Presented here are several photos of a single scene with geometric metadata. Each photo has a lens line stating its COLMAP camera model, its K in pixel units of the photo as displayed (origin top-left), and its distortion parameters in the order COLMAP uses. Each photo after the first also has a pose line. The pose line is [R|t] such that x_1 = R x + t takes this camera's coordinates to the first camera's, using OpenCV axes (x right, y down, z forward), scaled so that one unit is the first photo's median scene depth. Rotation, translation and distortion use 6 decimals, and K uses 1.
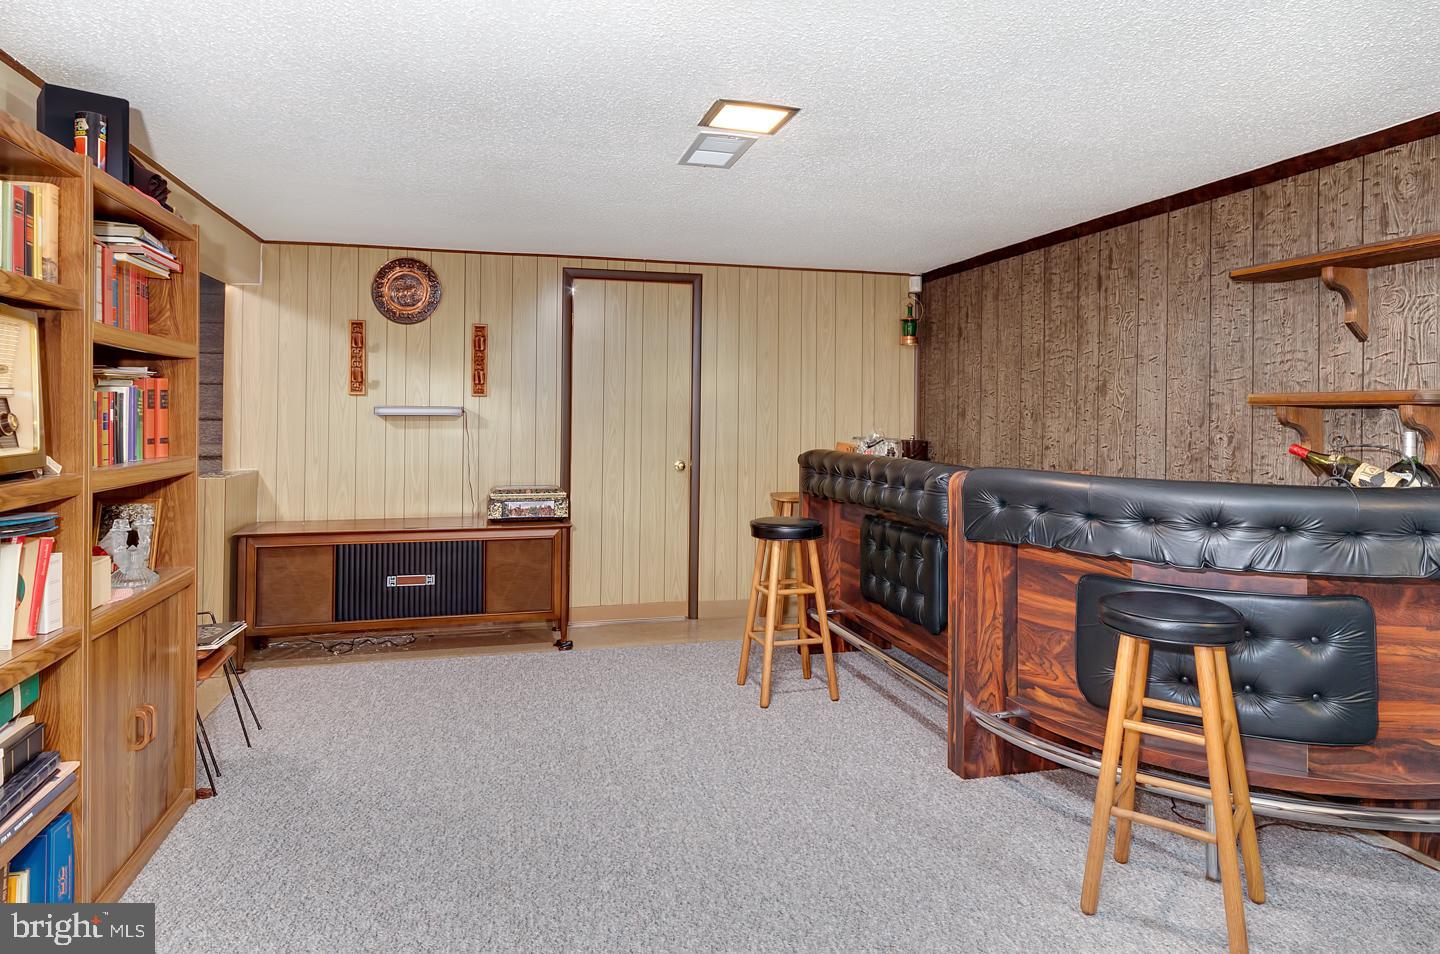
lens RADIAL K [[881.5, 0, 720.0], [0, 881.5, 477.0], [0, 0, 1]] dist [0.000239, 0.000460]
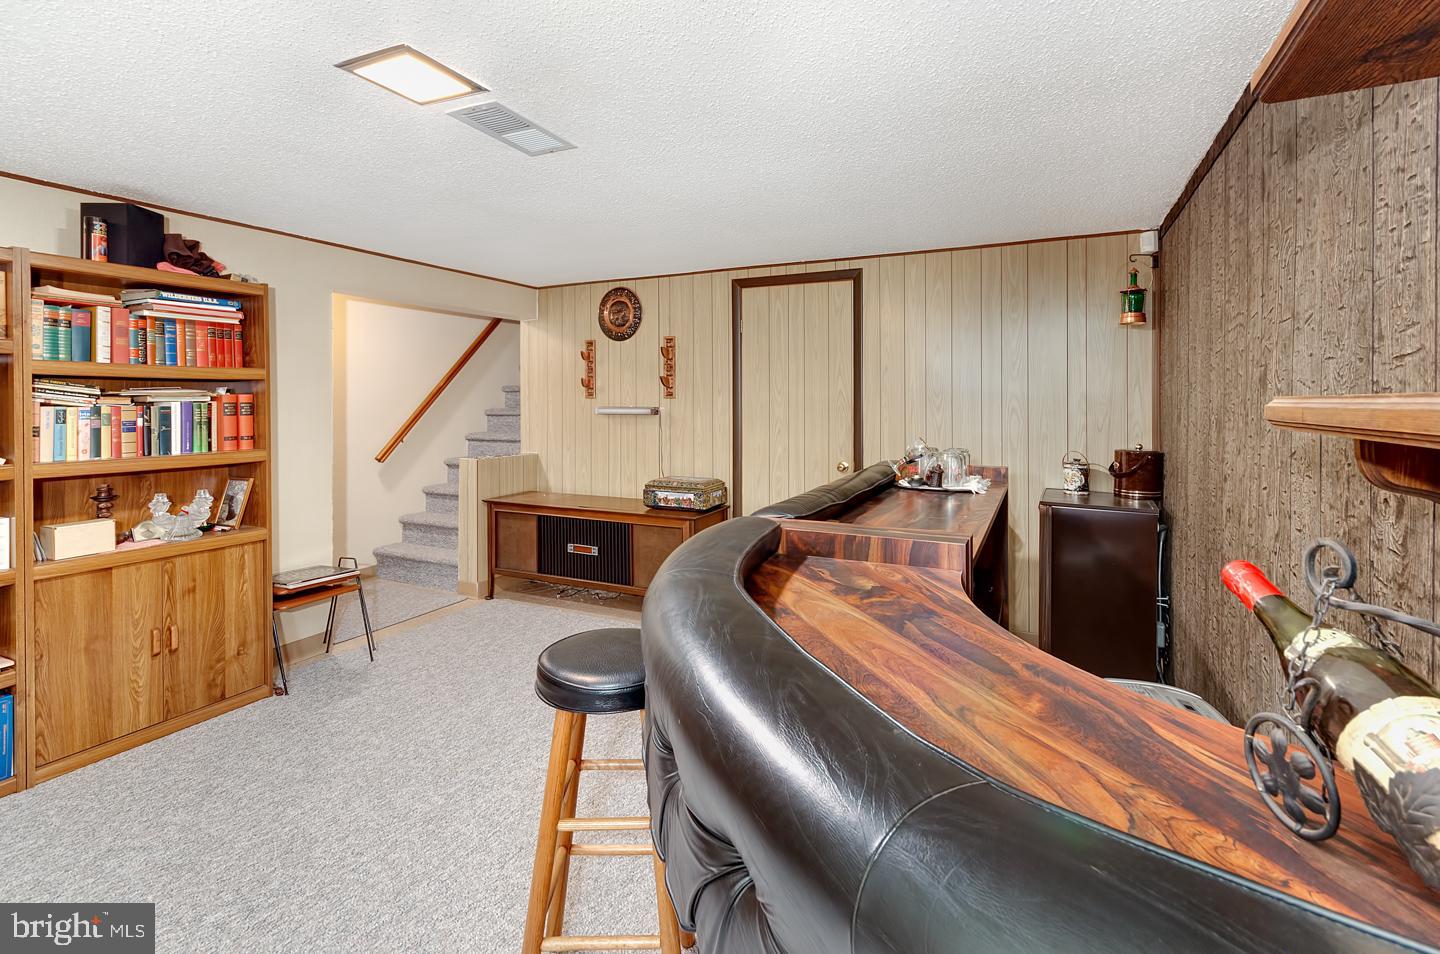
lens RADIAL K [[665.0, 0, 721.2], [0, 665.0, 436.8], [0, 0, 1]] dist [0.000153, 0.000049]
pose [[0.753522, 0.030112, -0.656733, 0.372068], [-0.044018, 0.999020, -0.004698, -0.040689], [0.655947, 0.032448, 0.754109, 0.392957]]
